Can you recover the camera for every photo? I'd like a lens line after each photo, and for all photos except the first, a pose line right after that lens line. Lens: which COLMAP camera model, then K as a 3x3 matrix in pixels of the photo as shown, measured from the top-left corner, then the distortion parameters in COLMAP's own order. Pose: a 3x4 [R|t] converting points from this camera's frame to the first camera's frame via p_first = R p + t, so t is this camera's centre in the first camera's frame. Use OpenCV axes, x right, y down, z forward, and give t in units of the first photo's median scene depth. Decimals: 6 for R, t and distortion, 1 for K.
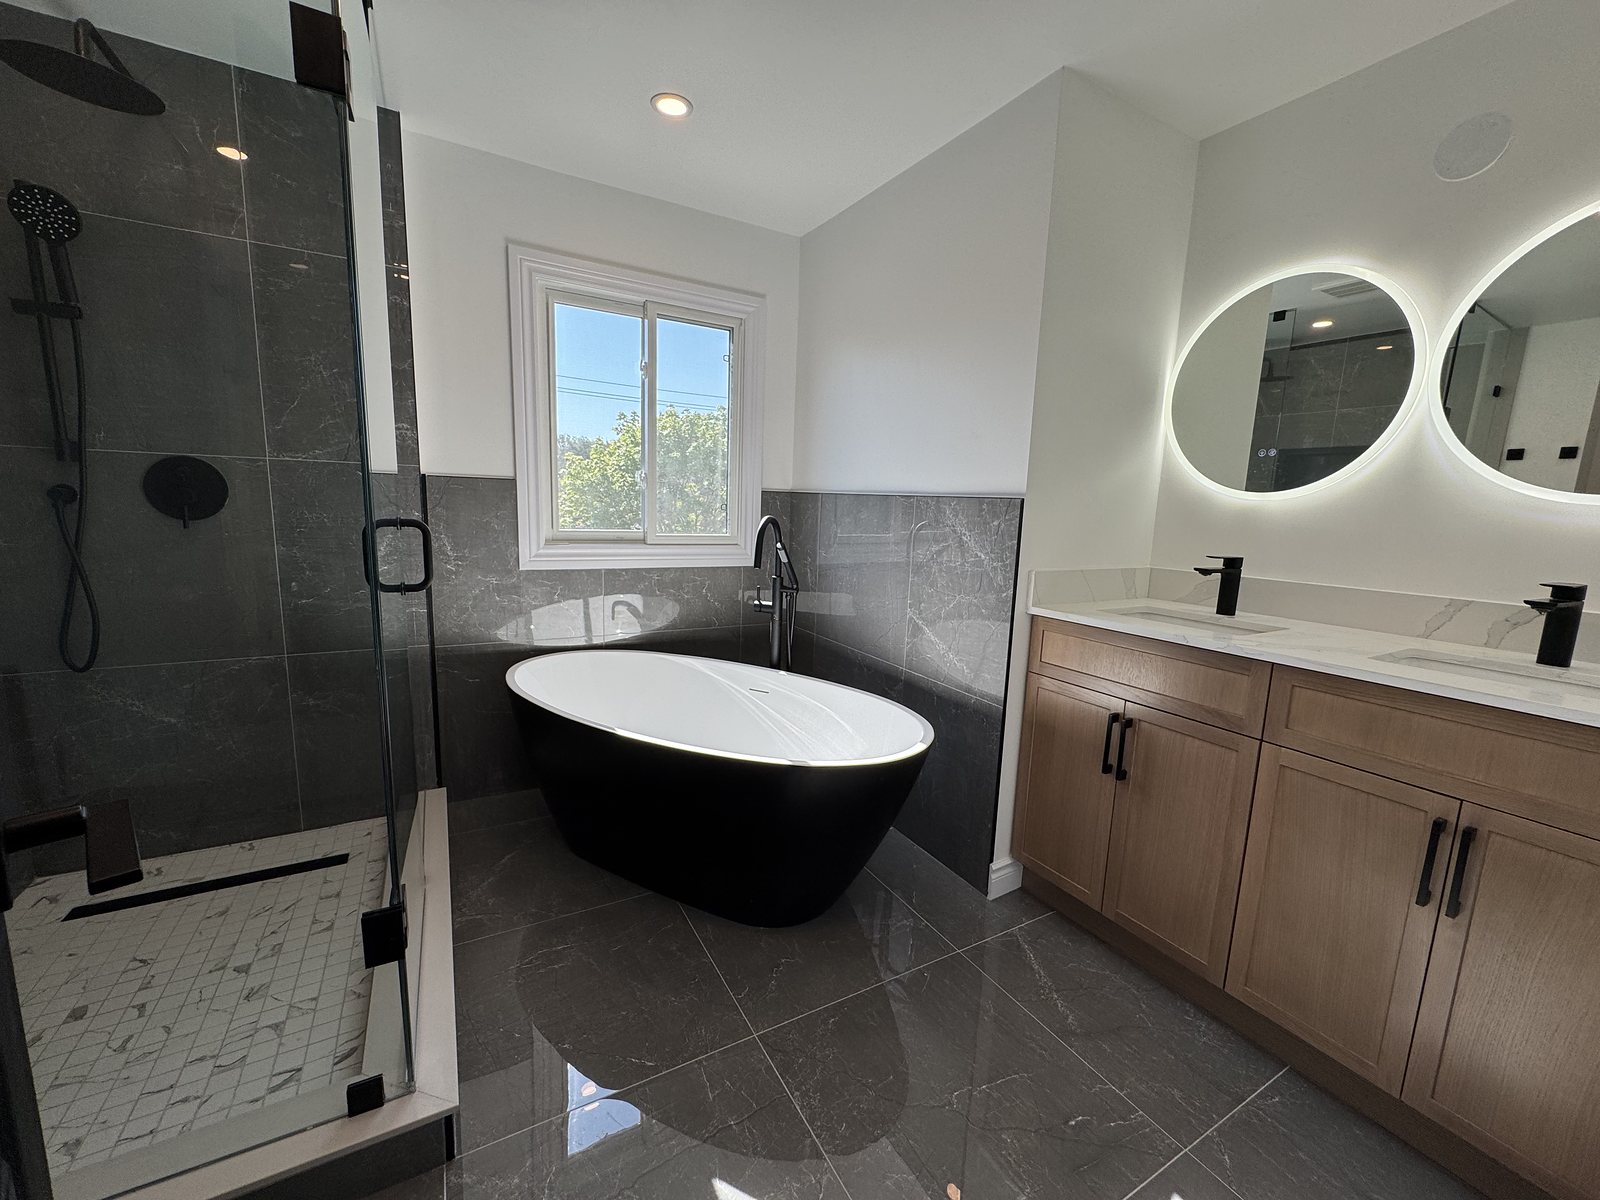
lens RADIAL K [[641.7, 0, 802.6], [0, 641.7, 596.5], [0, 0, 1]] dist [-0.002939, 0.000211]
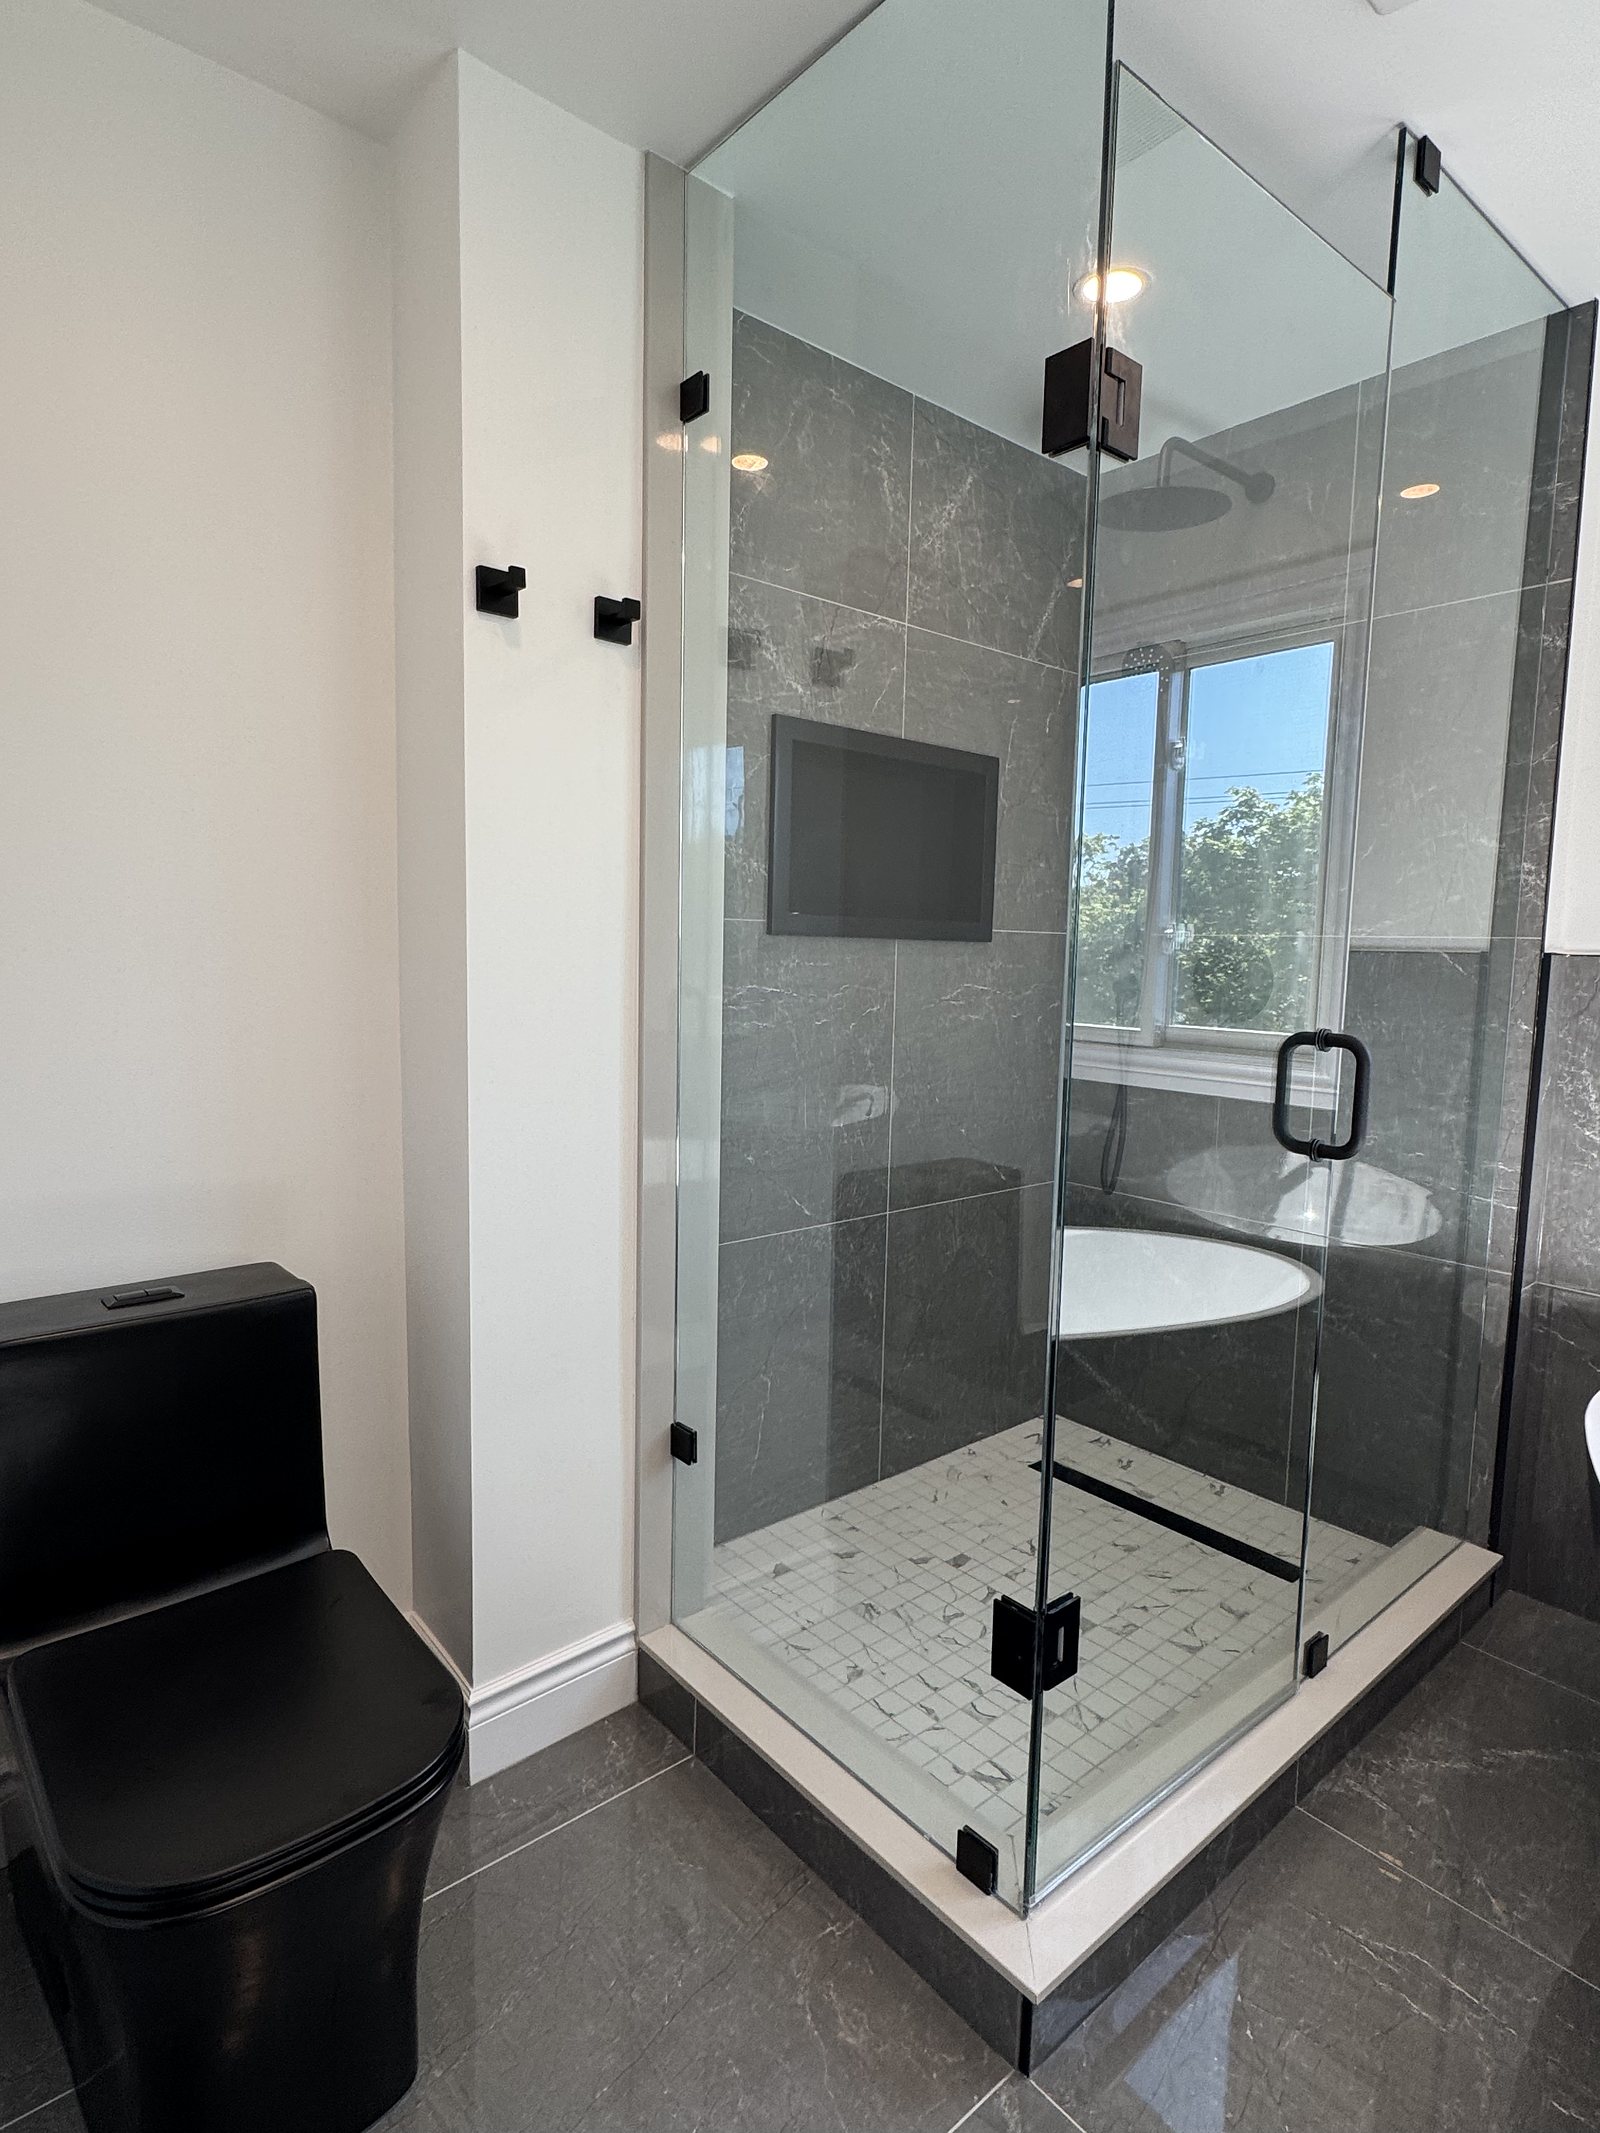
lens RADIAL K [[1123.7, 0, 800.0], [0, 1123.7, 1066.5], [0, 0, 1]] dist [-0.004242, -0.000356]
pose [[0.189996, 0.070848, -0.979225, 0.254168], [-0.158826, 0.986473, 0.040556, -0.048012], [0.968853, 0.147821, 0.198678, 0.294165]]
